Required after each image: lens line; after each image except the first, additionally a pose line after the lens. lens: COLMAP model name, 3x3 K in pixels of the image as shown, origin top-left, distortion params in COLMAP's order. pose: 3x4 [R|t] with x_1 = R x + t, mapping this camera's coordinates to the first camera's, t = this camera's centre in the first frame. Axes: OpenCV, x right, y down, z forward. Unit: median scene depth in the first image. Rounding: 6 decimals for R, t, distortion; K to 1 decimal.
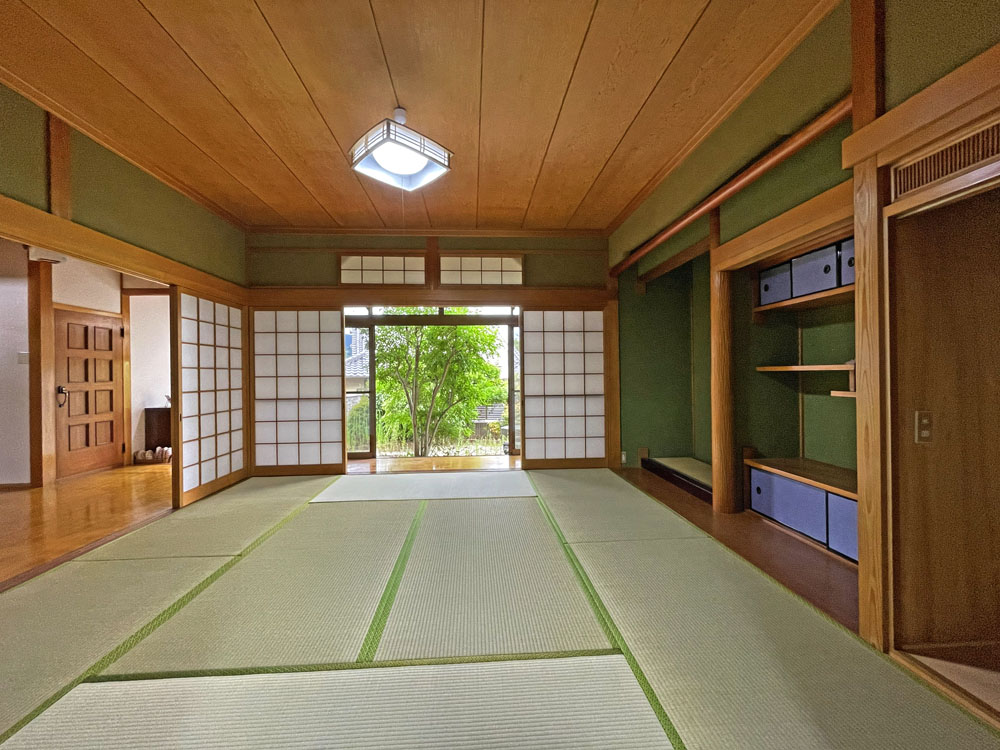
lens RADIAL K [[407.3, 0, 497.6], [0, 407.3, 373.3], [0, 0, 1]] dist [-0.000084, 0.000065]
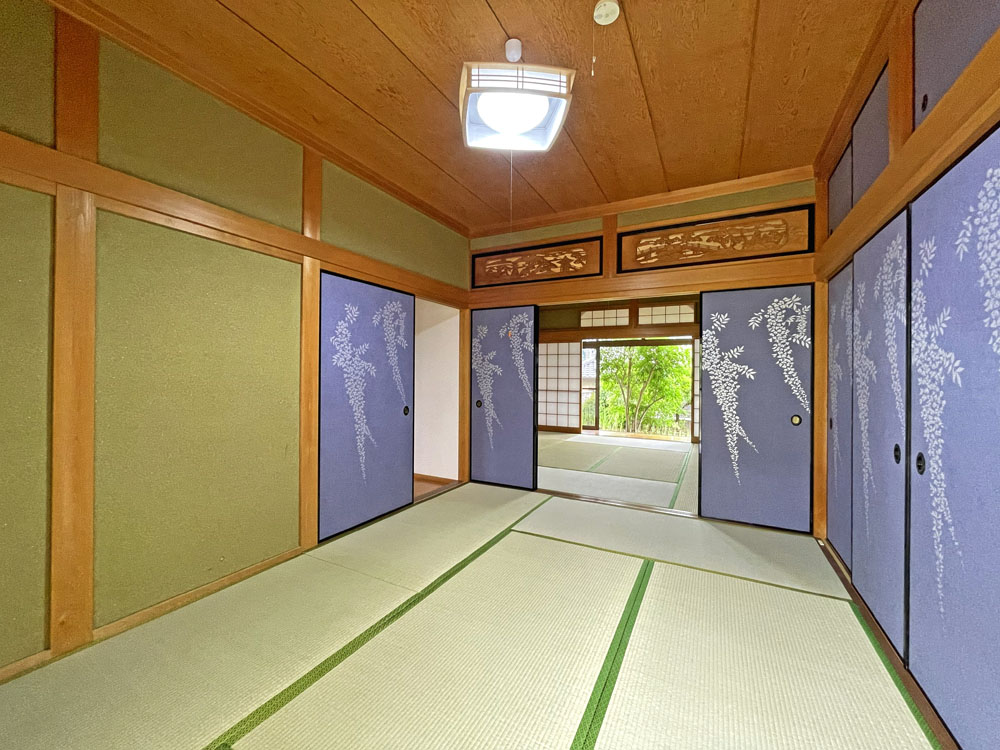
lens RADIAL K [[397.0, 0, 500.0], [0, 397.0, 375.0], [0, 0, 1]] dist [0.012648, -0.000001]
pose [[0.850614, 0.019060, -0.525446, 0.197807], [-0.017700, 0.999814, 0.007614, -0.014520], [0.525493, 0.002824, 0.850793, -0.566053]]
